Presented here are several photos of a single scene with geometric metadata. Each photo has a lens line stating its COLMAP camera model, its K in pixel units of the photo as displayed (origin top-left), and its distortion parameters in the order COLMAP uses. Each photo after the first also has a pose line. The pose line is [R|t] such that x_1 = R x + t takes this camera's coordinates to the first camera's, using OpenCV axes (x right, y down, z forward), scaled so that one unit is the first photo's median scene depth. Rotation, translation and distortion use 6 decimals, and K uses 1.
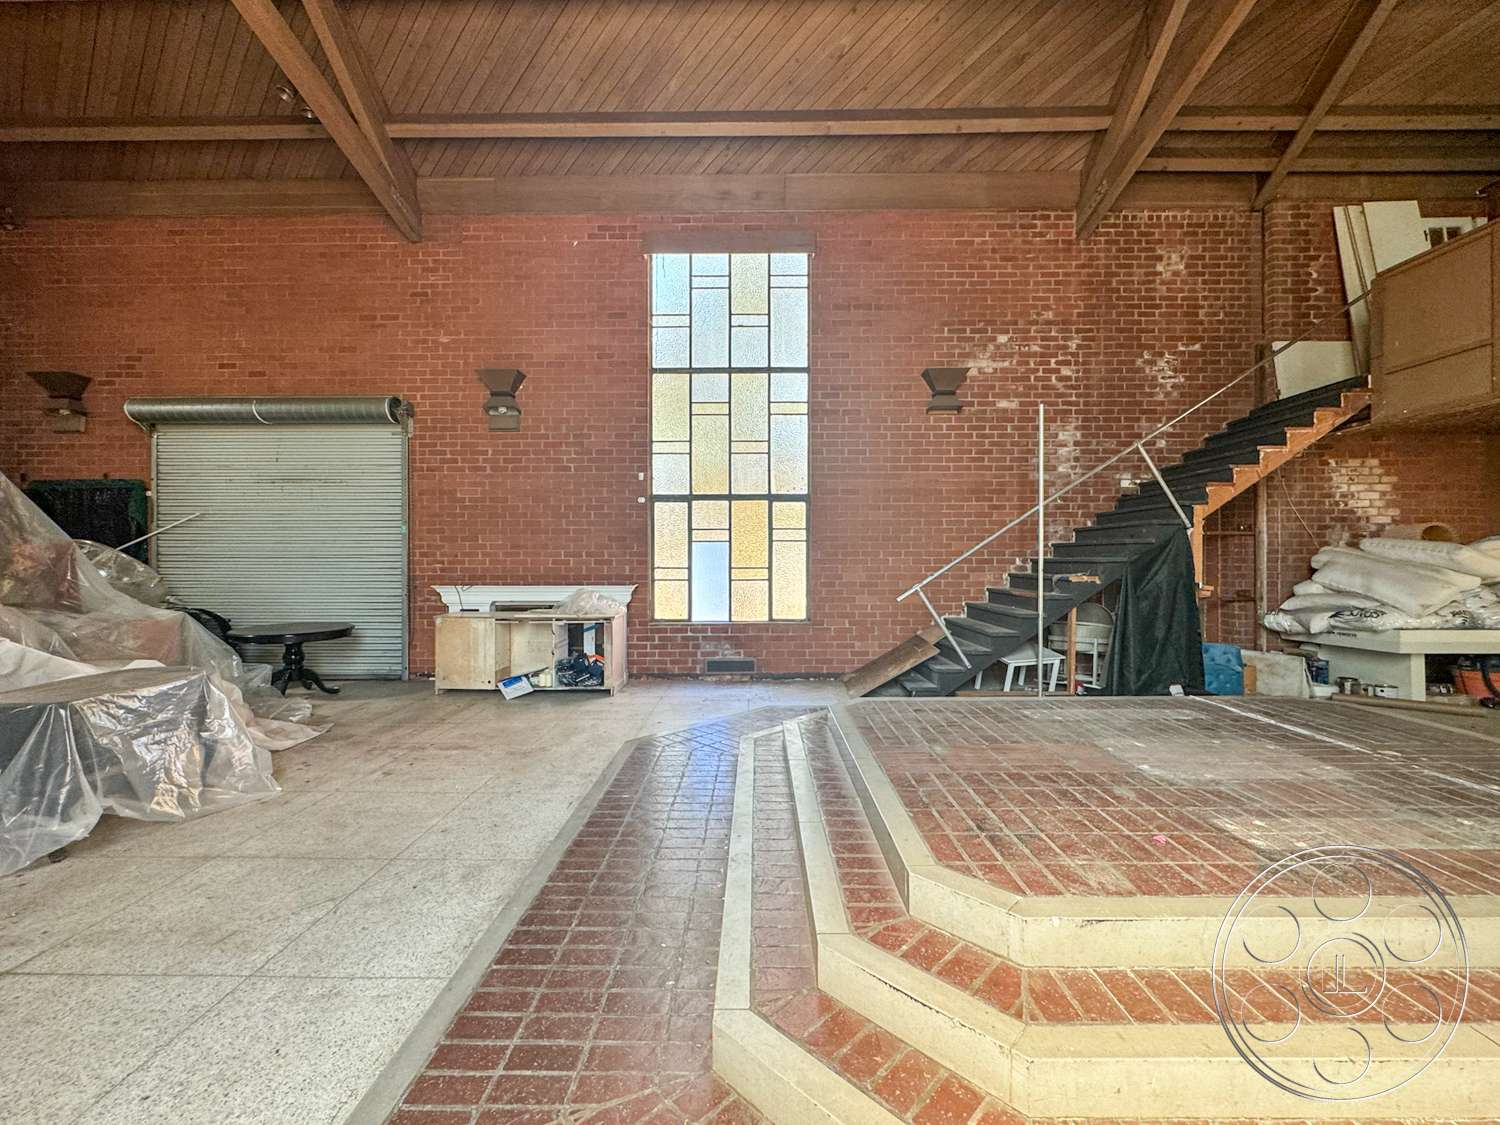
lens RADIAL K [[583.4, 0, 752.6], [0, 583.4, 555.6], [0, 0, 1]] dist [-0.001489, -0.000436]
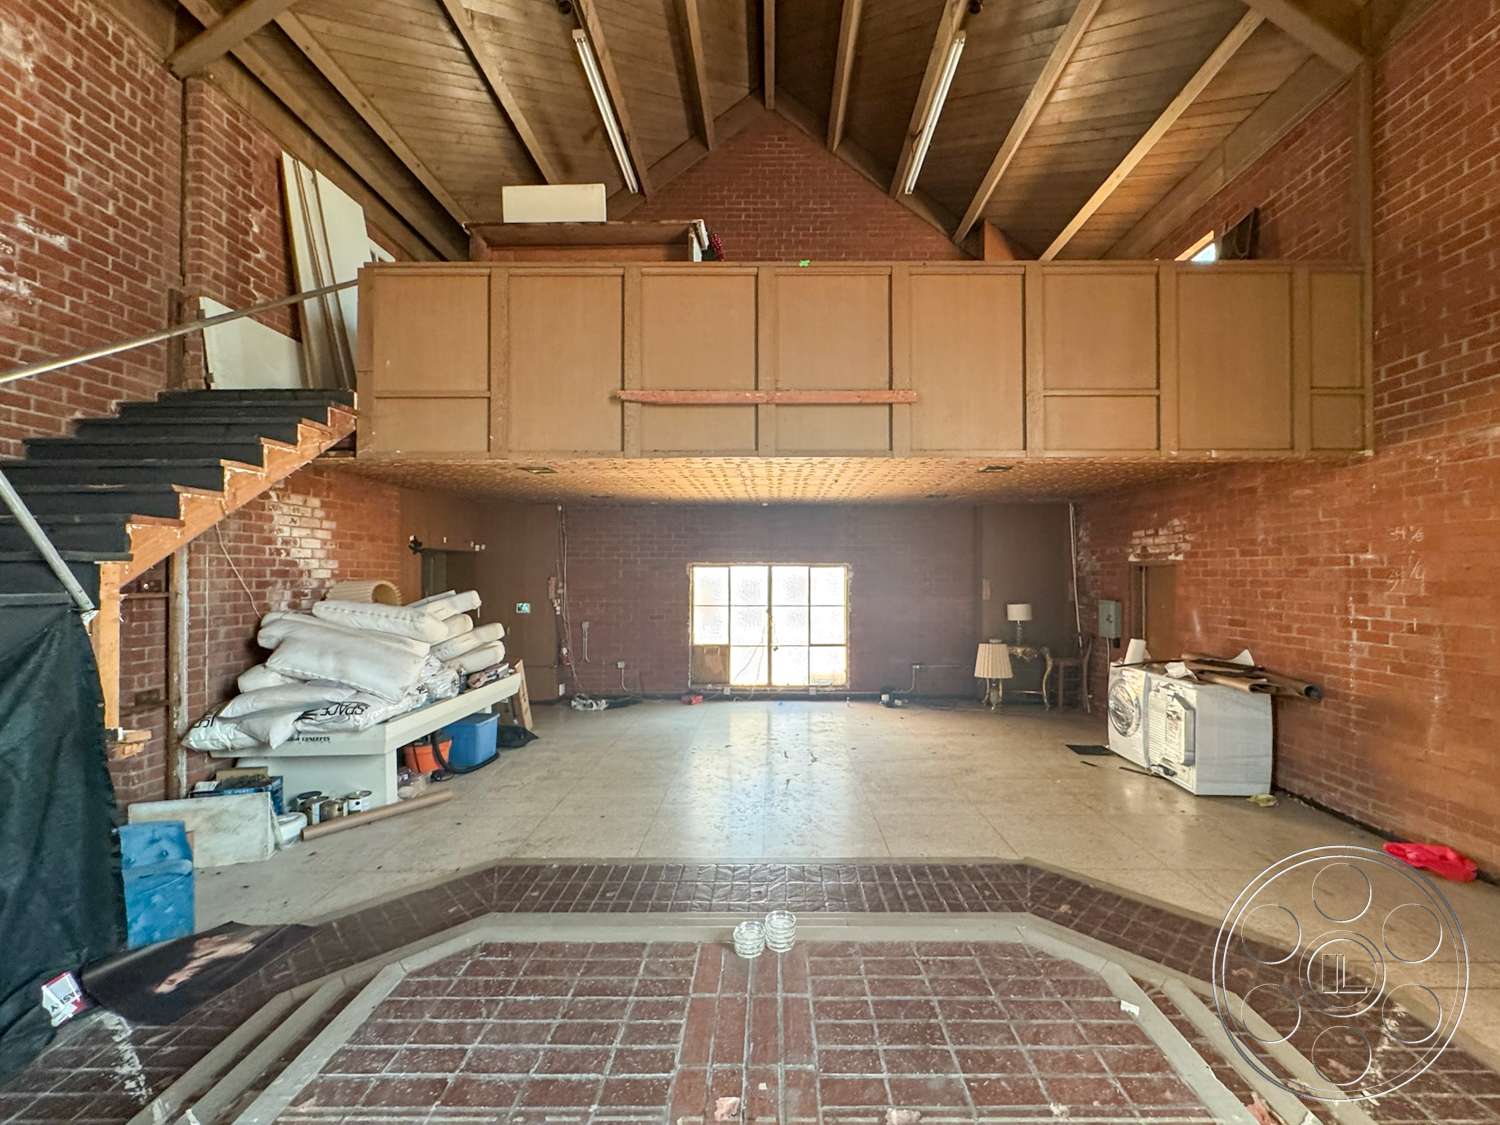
lens RADIAL K [[602.0, 0, 755.6], [0, 602.0, 563.6], [0, 0, 1]] dist [-0.000825, -0.000131]
pose [[-0.025436, 0.008549, 0.999640, 0.226550], [0.002539, 0.999961, -0.008487, -0.067956], [-0.999673, 0.002322, -0.025457, 0.419516]]
